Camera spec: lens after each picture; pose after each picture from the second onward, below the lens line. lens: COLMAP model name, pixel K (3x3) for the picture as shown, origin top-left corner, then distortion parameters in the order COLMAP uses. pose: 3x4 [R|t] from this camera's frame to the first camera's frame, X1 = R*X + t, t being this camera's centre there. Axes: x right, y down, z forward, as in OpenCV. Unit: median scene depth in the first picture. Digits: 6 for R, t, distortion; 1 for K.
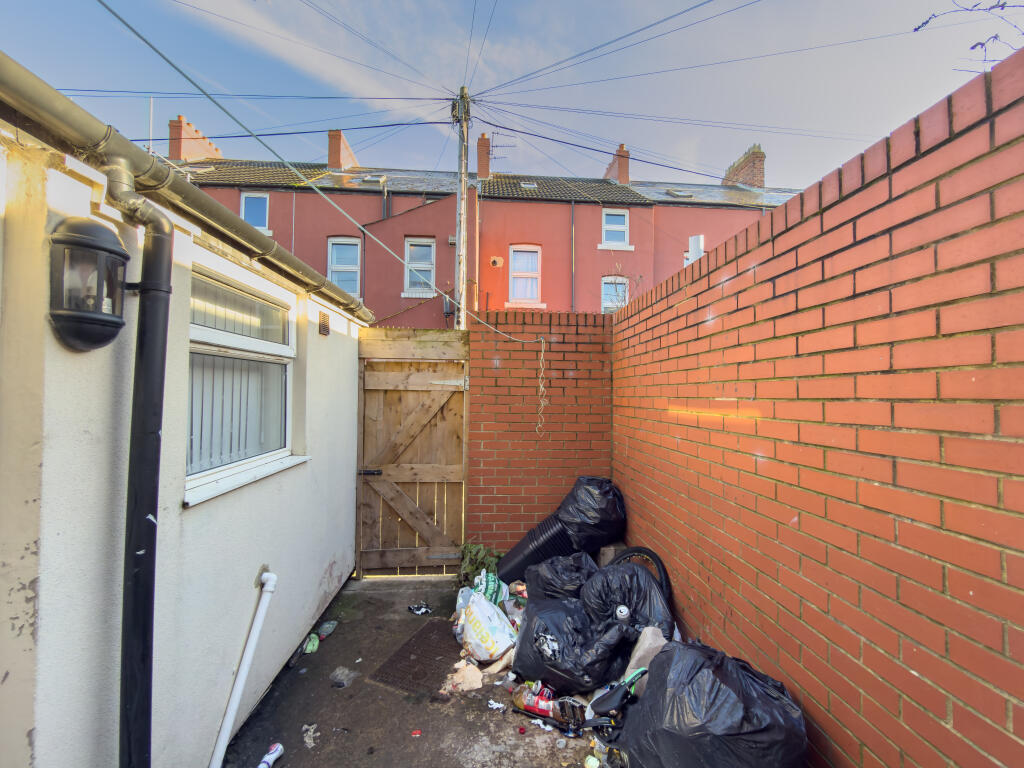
lens RADIAL K [[413.4, 0, 511.4], [0, 413.4, 383.0], [0, 0, 1]] dist [0.001388, -0.000189]
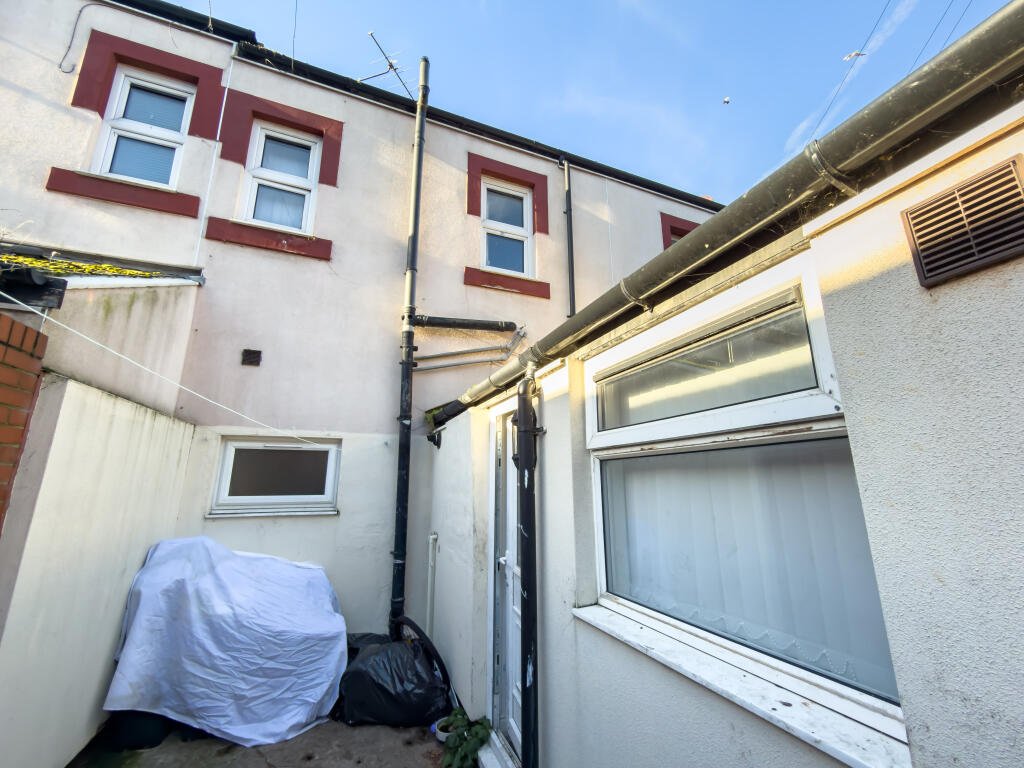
lens RADIAL K [[413.4, 0, 511.4], [0, 413.4, 383.0], [0, 0, 1]] dist [0.001388, -0.000189]
pose [[-0.947746, -0.079782, -0.308889, -0.215447], [0.002857, 0.966064, -0.258288, 0.003327], [0.319013, -0.245674, -0.915355, 1.706272]]
